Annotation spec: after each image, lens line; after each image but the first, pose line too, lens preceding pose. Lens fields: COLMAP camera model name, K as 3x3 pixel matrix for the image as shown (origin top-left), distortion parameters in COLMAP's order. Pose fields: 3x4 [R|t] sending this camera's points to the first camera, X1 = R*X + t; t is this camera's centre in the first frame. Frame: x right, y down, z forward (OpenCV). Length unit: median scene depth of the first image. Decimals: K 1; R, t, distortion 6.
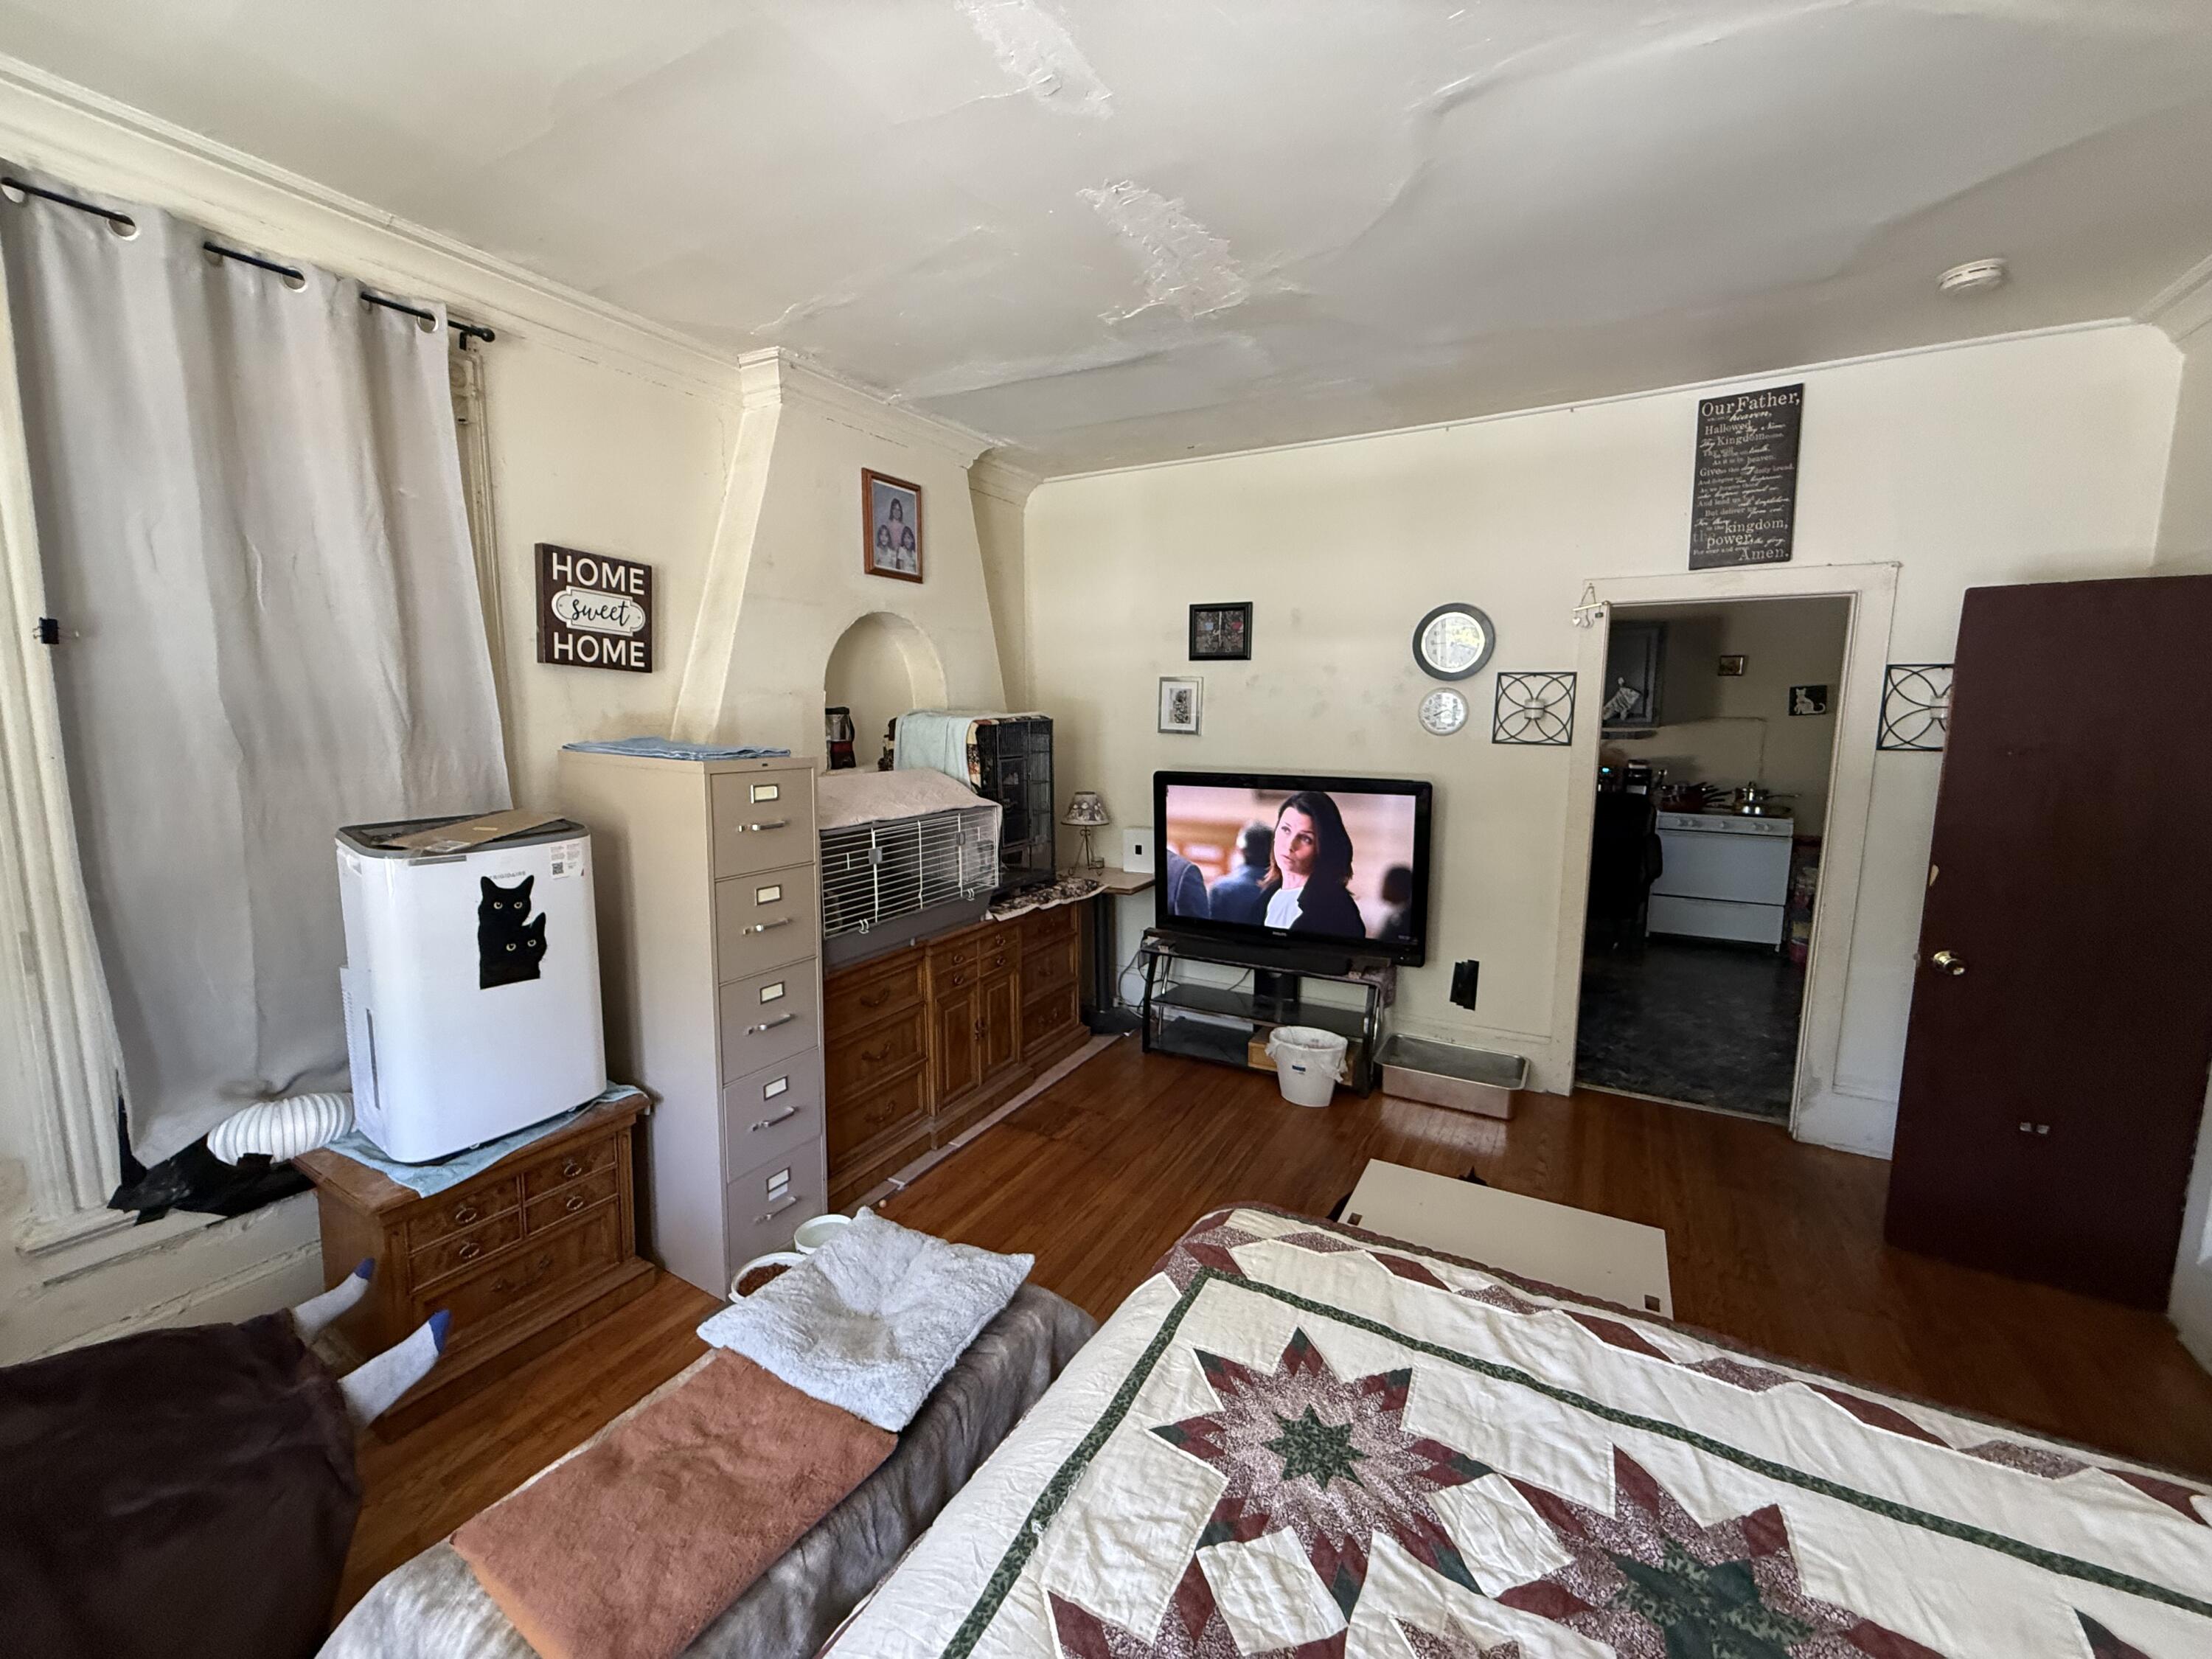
lens RADIAL K [[878.4, 0, 1106.0], [0, 878.4, 829.5], [0, 0, 1]] dist [0.000524, 0.000003]
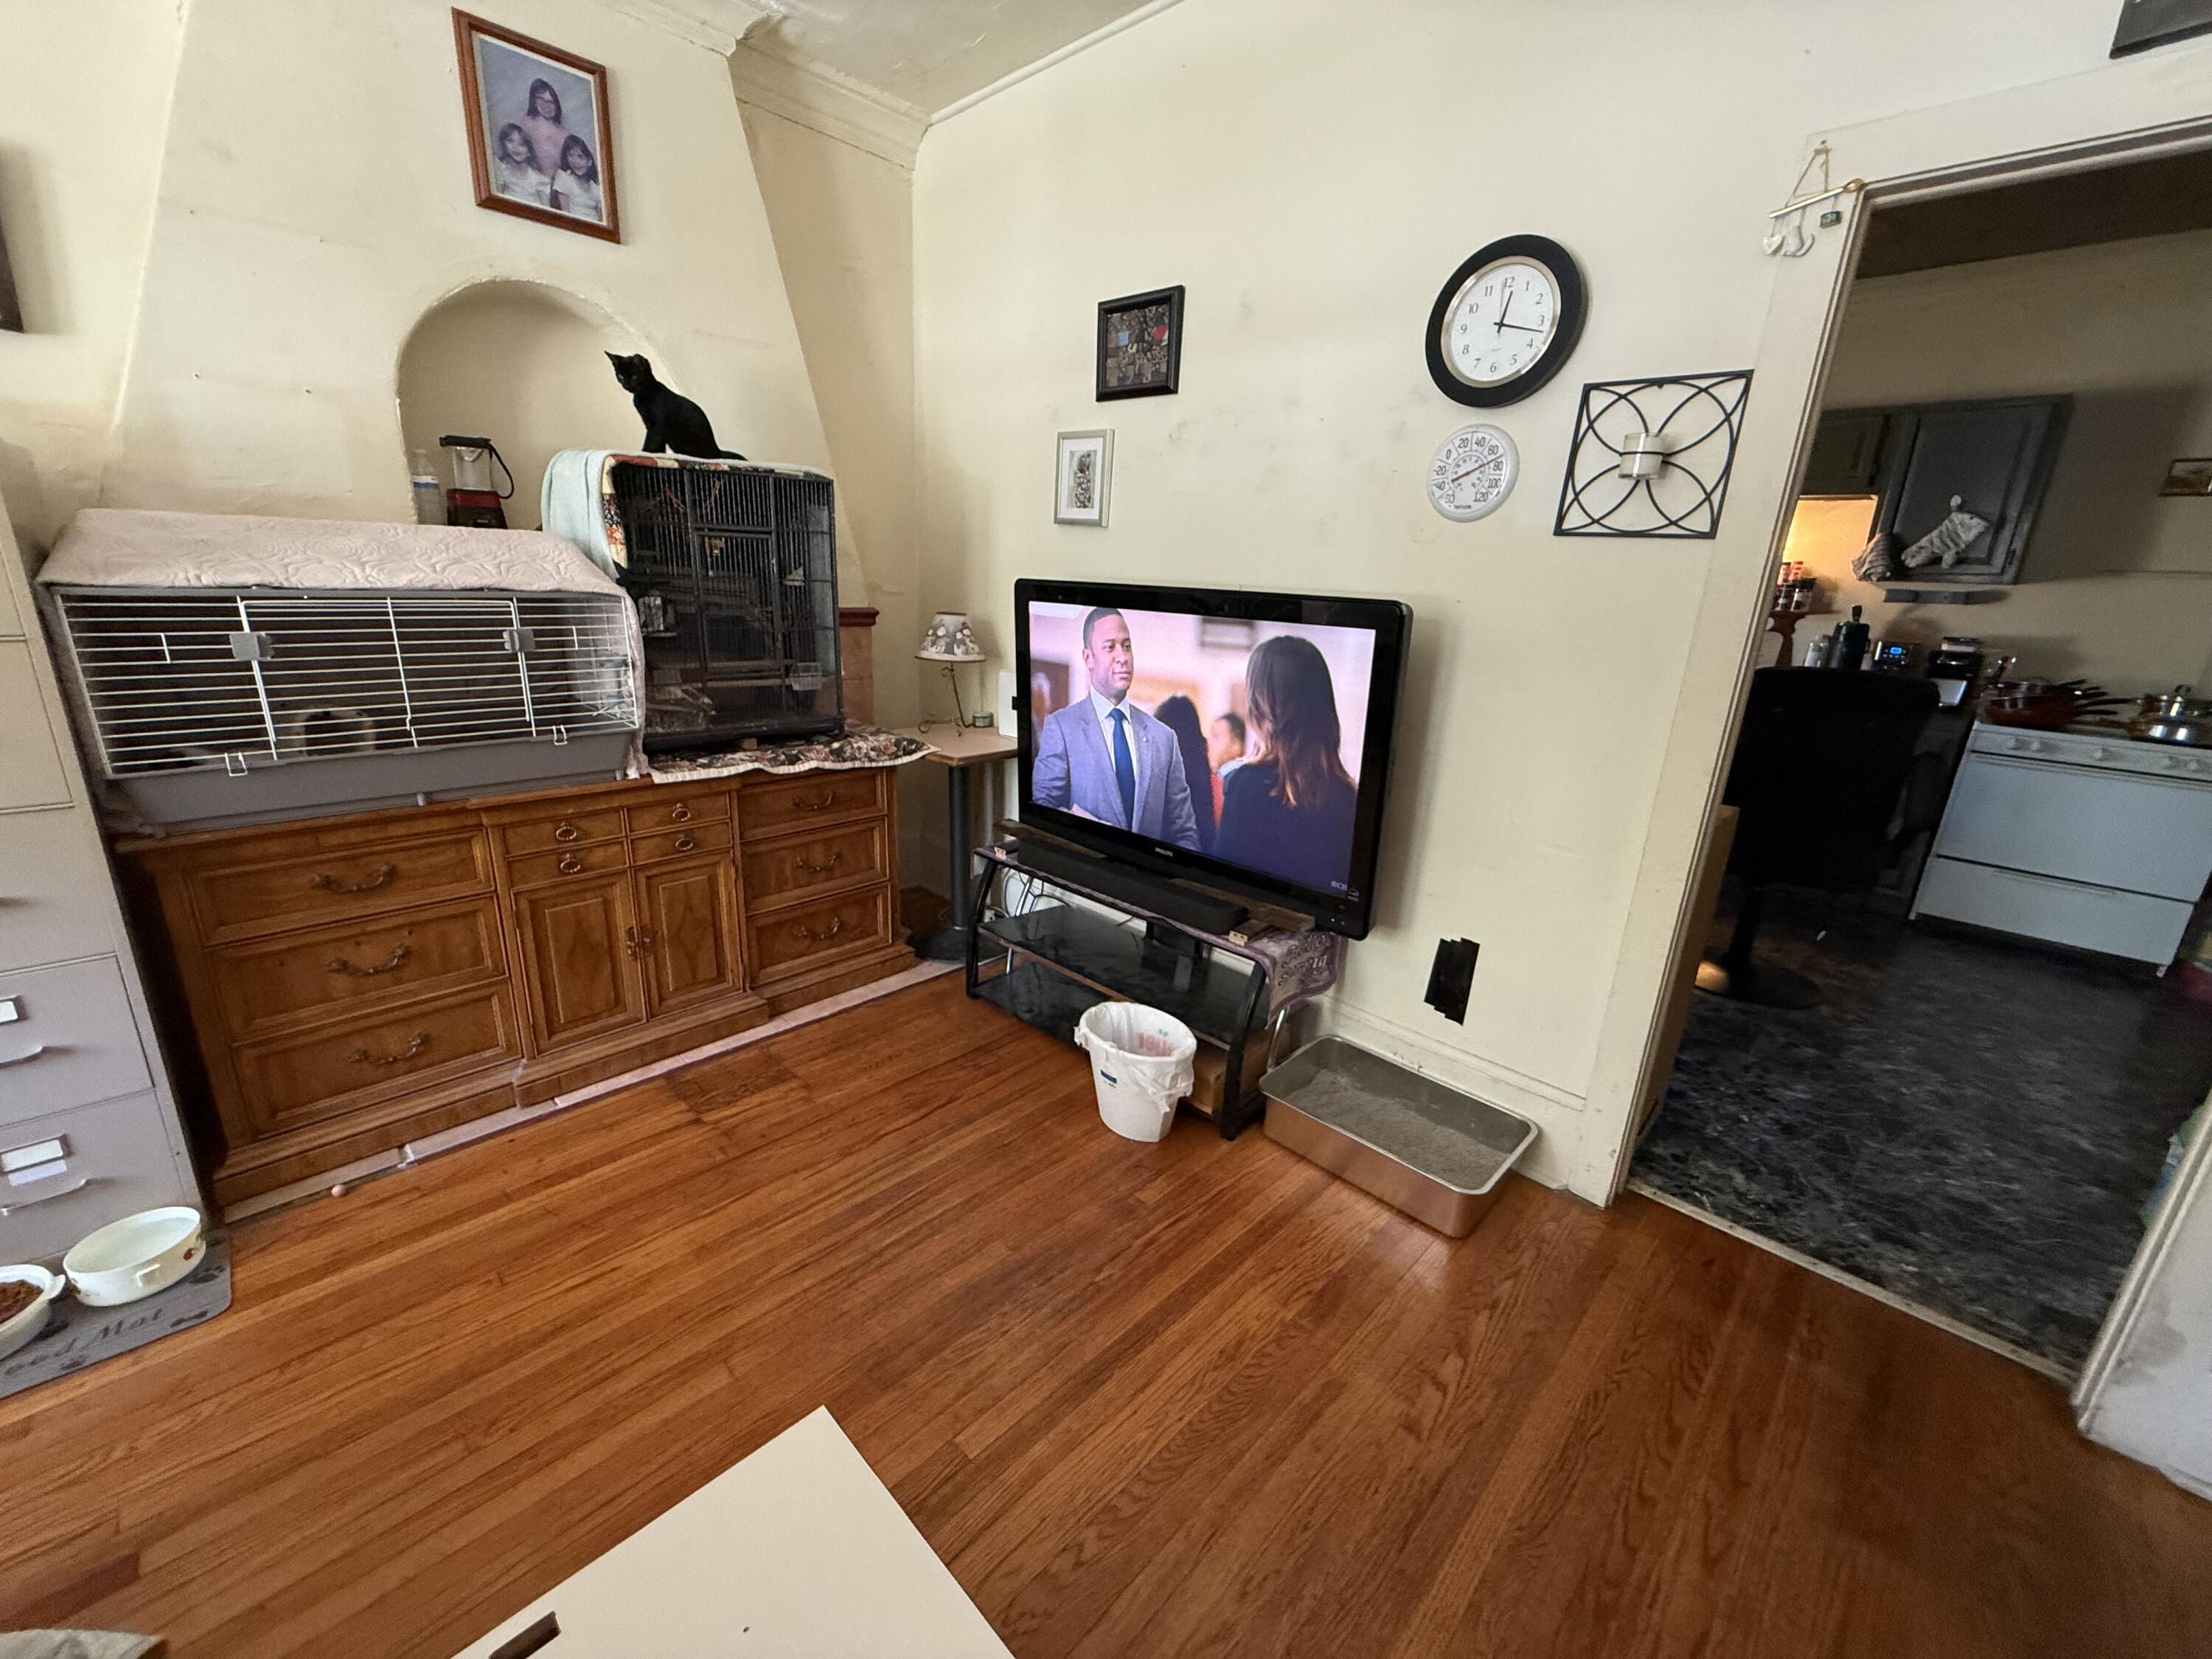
lens RADIAL K [[876.6, 0, 1106.0], [0, 876.6, 829.5], [0, 0, 1]] dist [-0.000550, 0.000532]
pose [[0.965273, 0.113937, -0.235088, 0.320837], [-0.078965, 0.985039, 0.153174, 0.011819], [0.249023, -0.129291, 0.959829, 0.417977]]
